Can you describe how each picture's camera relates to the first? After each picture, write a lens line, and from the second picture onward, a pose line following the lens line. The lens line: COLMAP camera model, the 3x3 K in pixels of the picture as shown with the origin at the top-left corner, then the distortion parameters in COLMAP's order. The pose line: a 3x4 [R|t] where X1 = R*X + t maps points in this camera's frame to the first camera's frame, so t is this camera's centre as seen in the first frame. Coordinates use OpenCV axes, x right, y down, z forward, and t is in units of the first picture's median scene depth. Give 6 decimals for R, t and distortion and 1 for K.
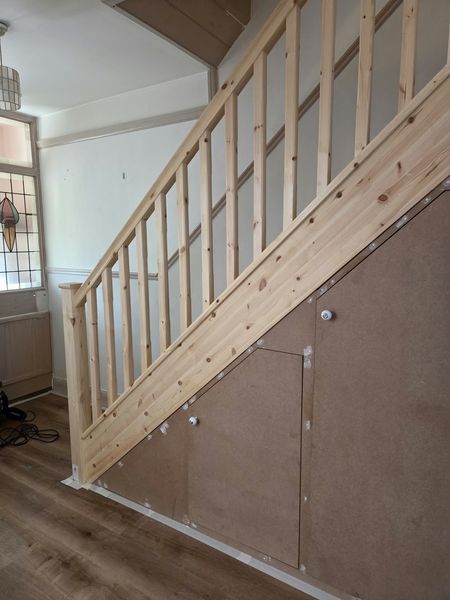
lens RADIAL K [[413.8, 0, 234.7], [0, 413.8, 297.1], [0, 0, 1]] dist [0.026342, -0.002288]
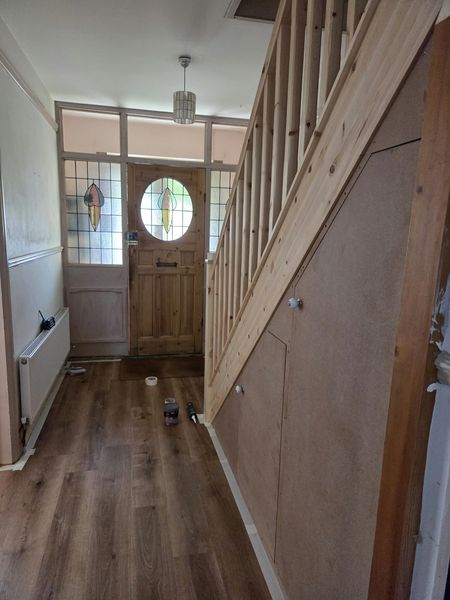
lens RADIAL K [[410.9, 0, 225.4], [0, 410.9, 305.8], [0, 0, 1]] dist [0.028300, -0.004073]
pose [[0.701139, 0.151604, -0.696721, 0.548983], [-0.129054, 0.987979, 0.085108, -0.006882], [0.701248, 0.030242, 0.712275, 0.176121]]
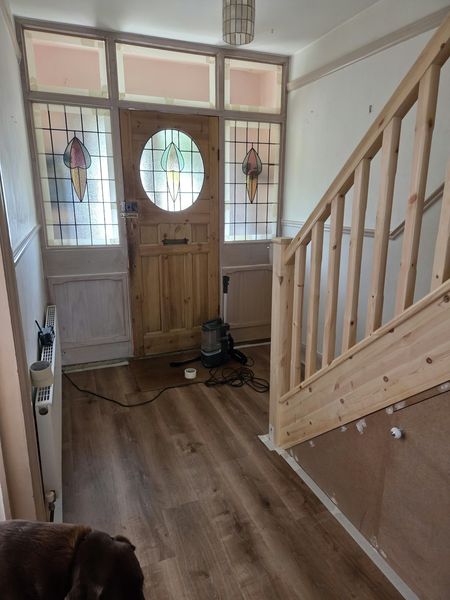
lens RADIAL K [[405.4, 0, 225.0], [0, 405.4, 300.0], [0, 0, 1]] dist [0.066363, -0.056681]
pose [[0.807462, 0.152651, -0.569827, 0.033017], [-0.085698, 0.986047, 0.142715, -0.016213], [0.583662, -0.066403, 0.809277, 0.209705]]
